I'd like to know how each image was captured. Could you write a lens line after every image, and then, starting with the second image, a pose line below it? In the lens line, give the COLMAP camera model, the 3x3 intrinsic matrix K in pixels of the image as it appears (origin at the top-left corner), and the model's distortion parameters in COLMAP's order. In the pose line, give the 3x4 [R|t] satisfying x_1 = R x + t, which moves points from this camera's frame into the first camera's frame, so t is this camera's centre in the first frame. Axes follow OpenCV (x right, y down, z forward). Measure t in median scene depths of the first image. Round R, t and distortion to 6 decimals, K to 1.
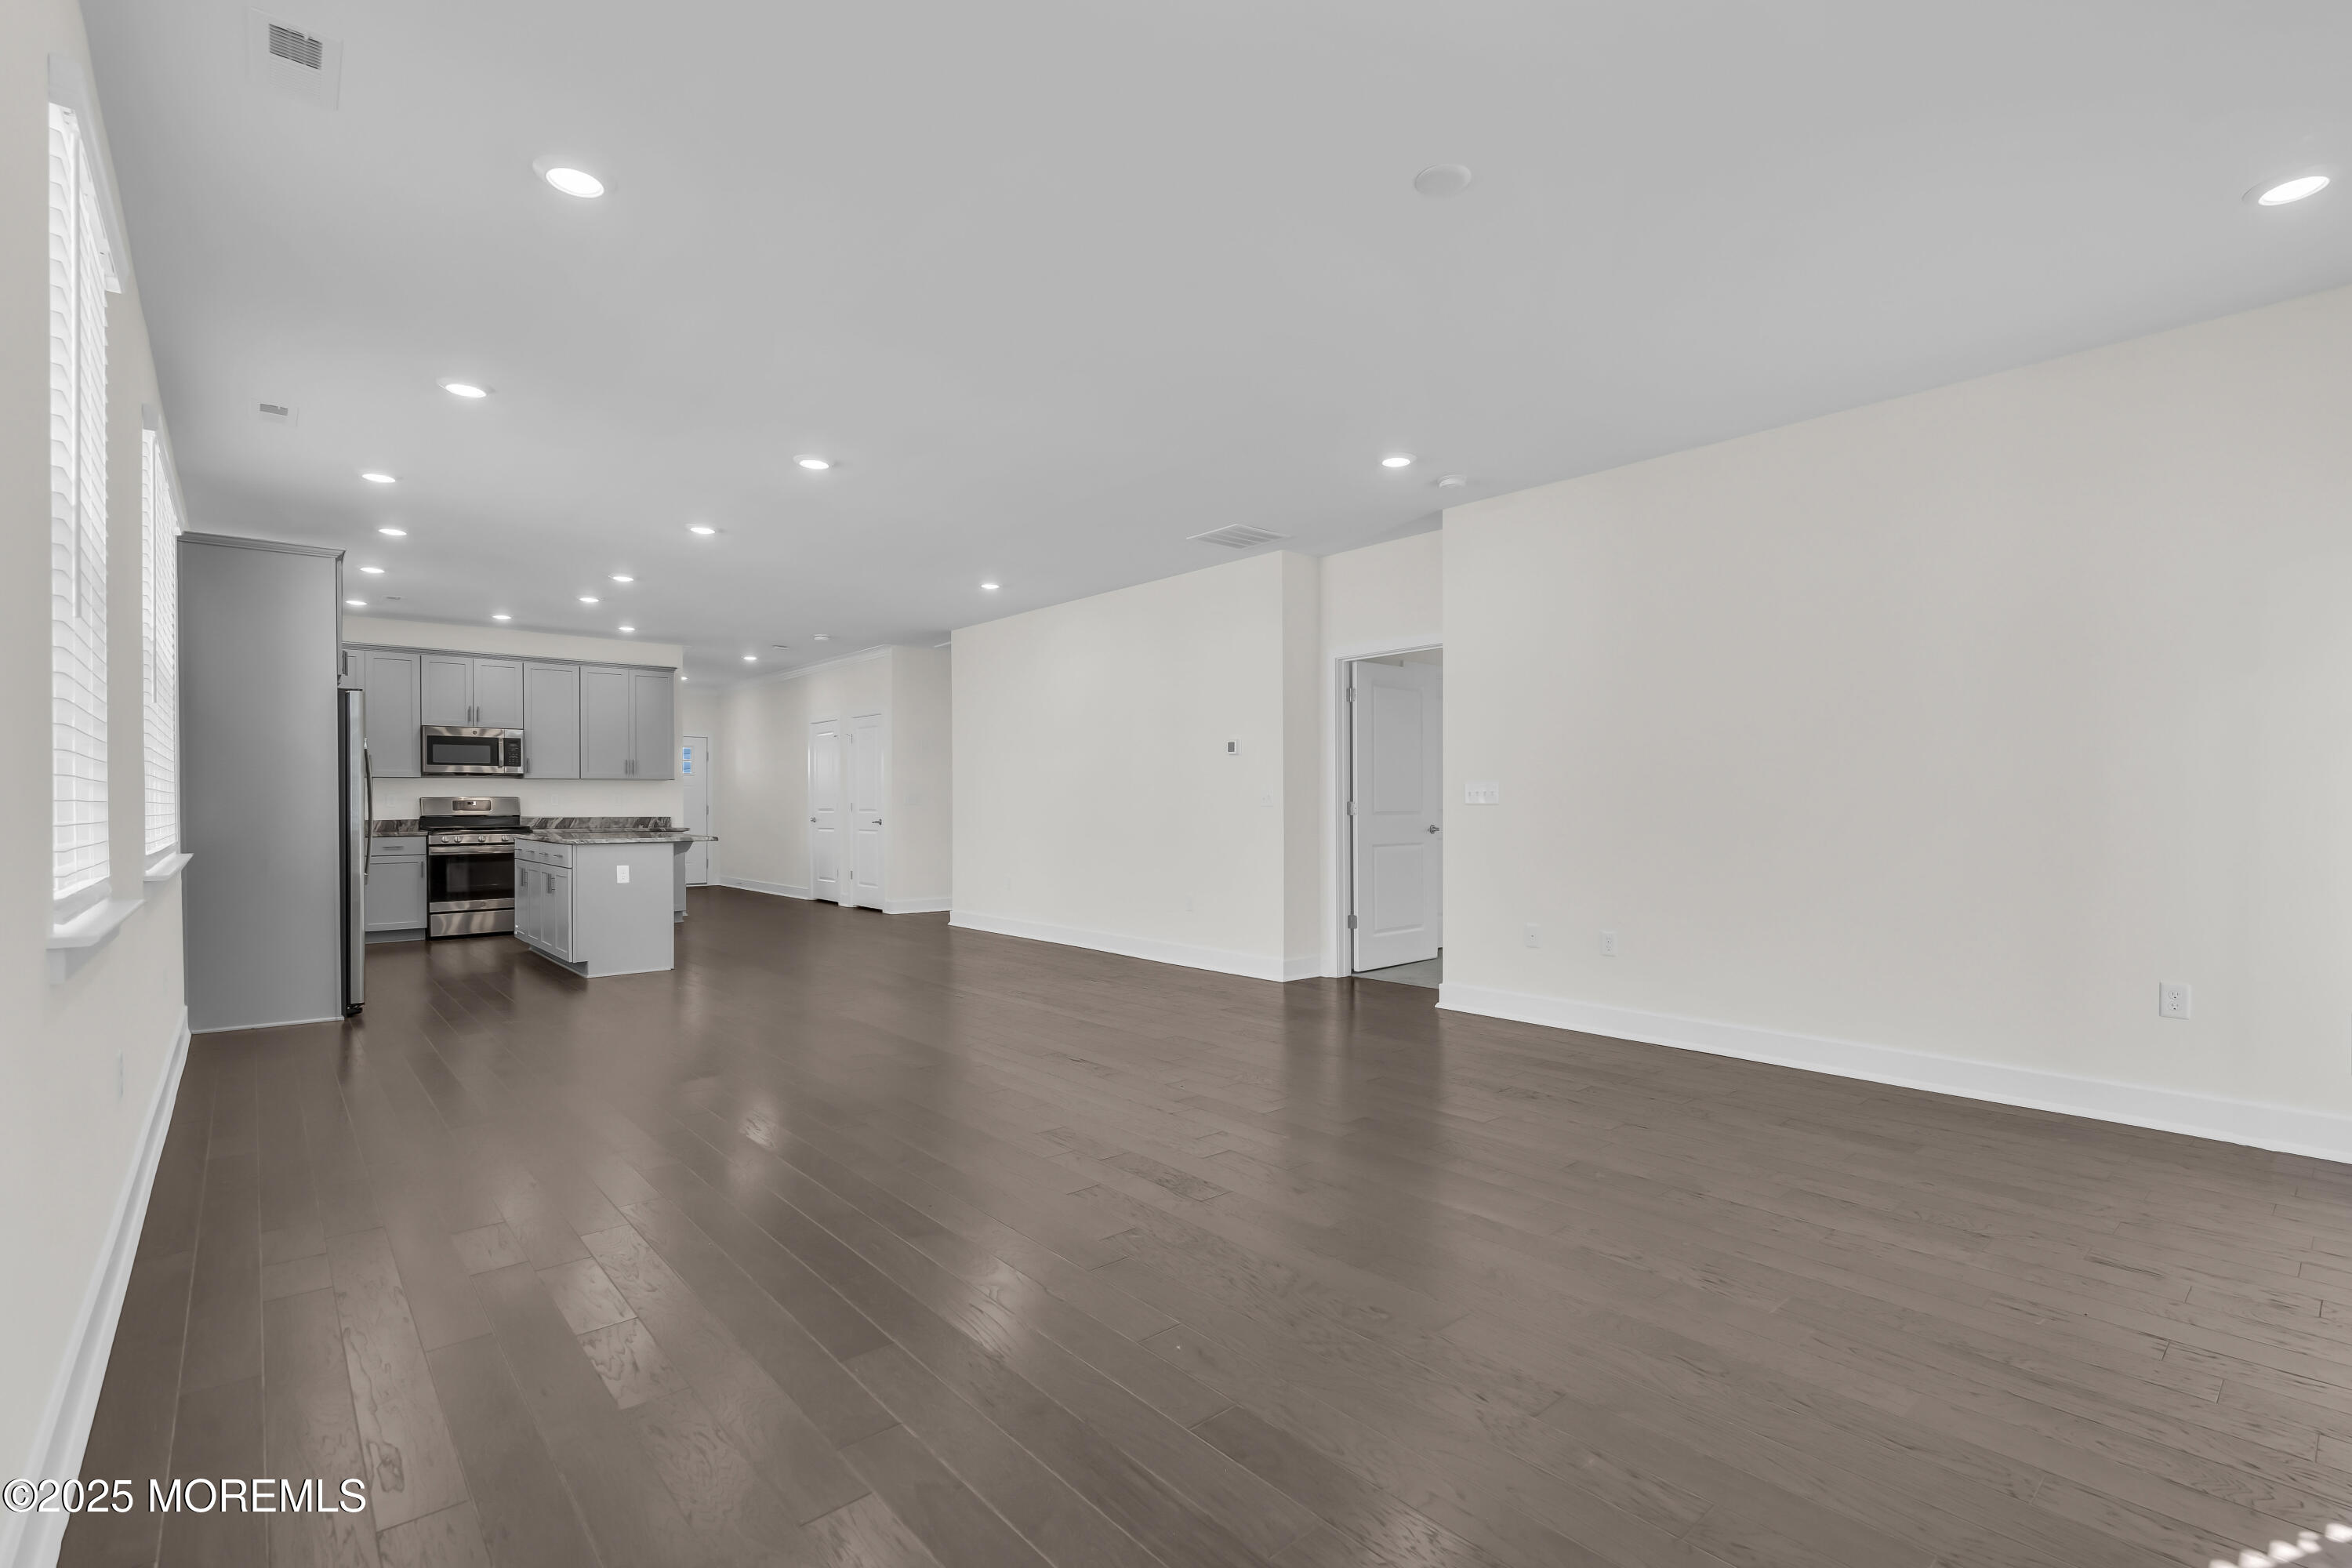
lens RADIAL K [[1022.6, 0, 1176.0], [0, 1022.6, 784.0], [0, 0, 1]] dist [-0.019146, 0.000141]
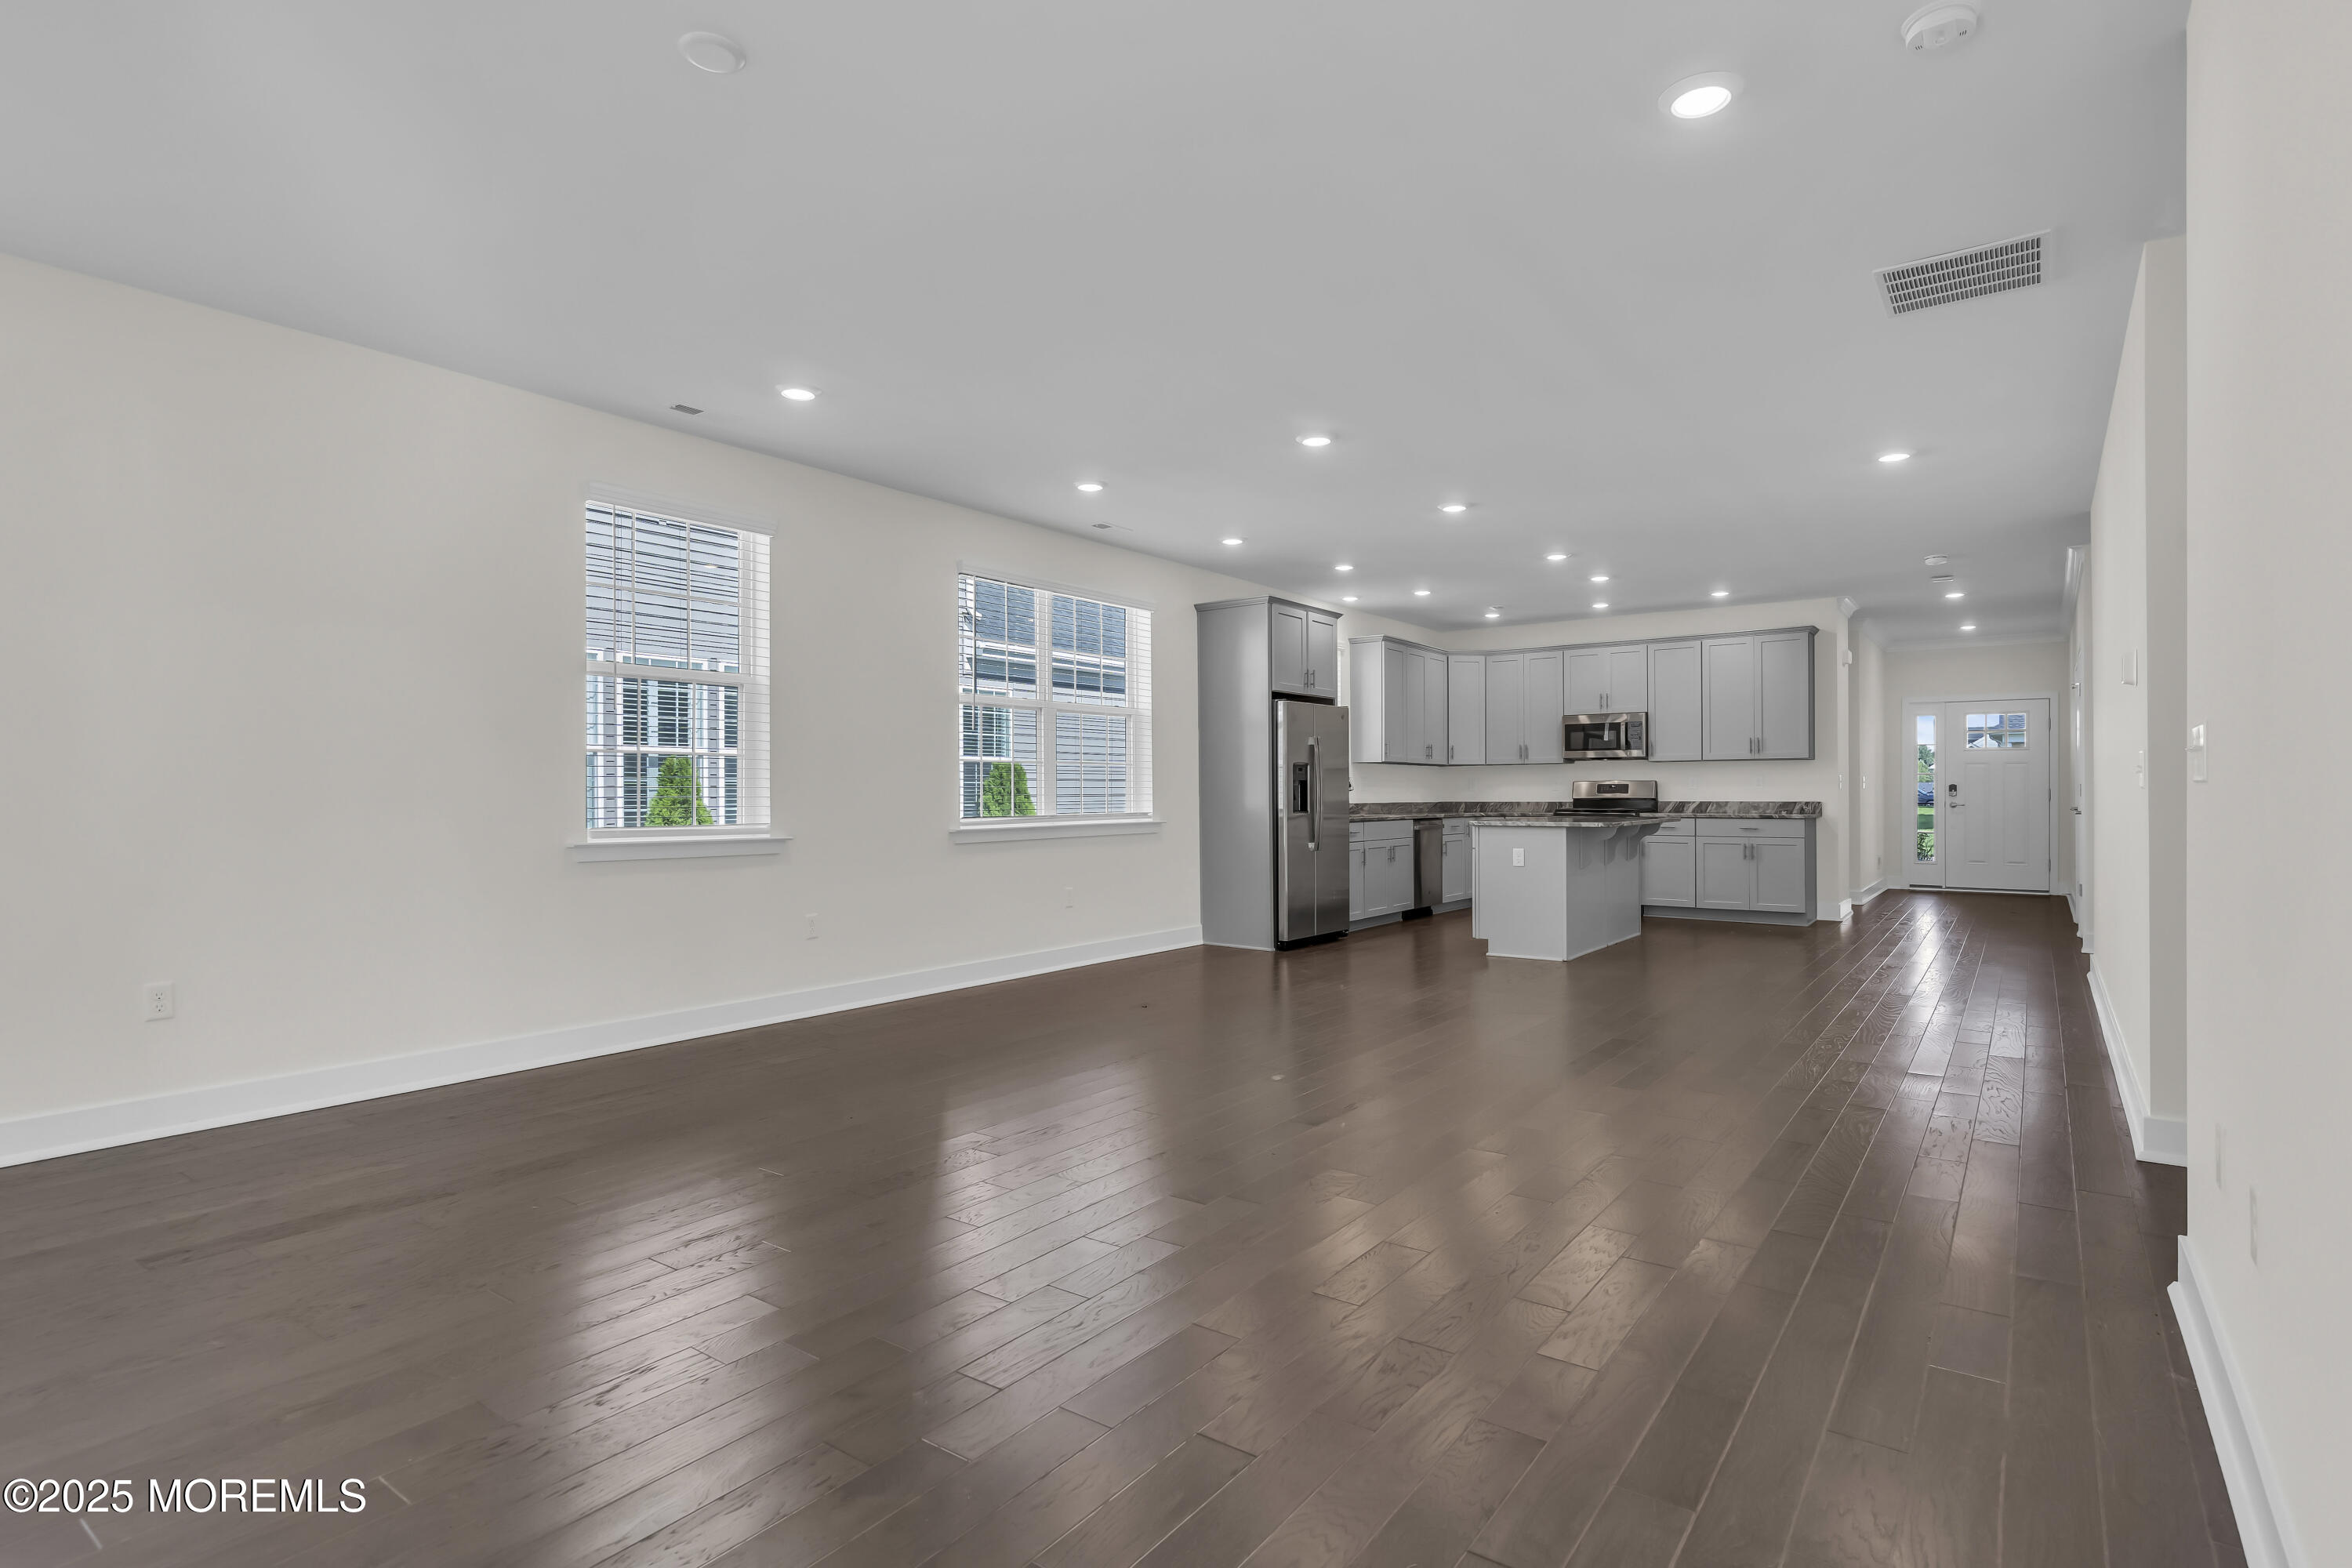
lens RADIAL K [[1191.6, 0, 1266.4], [0, 1191.6, 788.9], [0, 0, 1]] dist [-0.000247, 0.000121]
pose [[0.240398, 0.002863, -0.970670, 0.397610], [0.020487, 0.999758, 0.008023, 0.004076], [0.970458, -0.021814, 0.240281, 0.353043]]
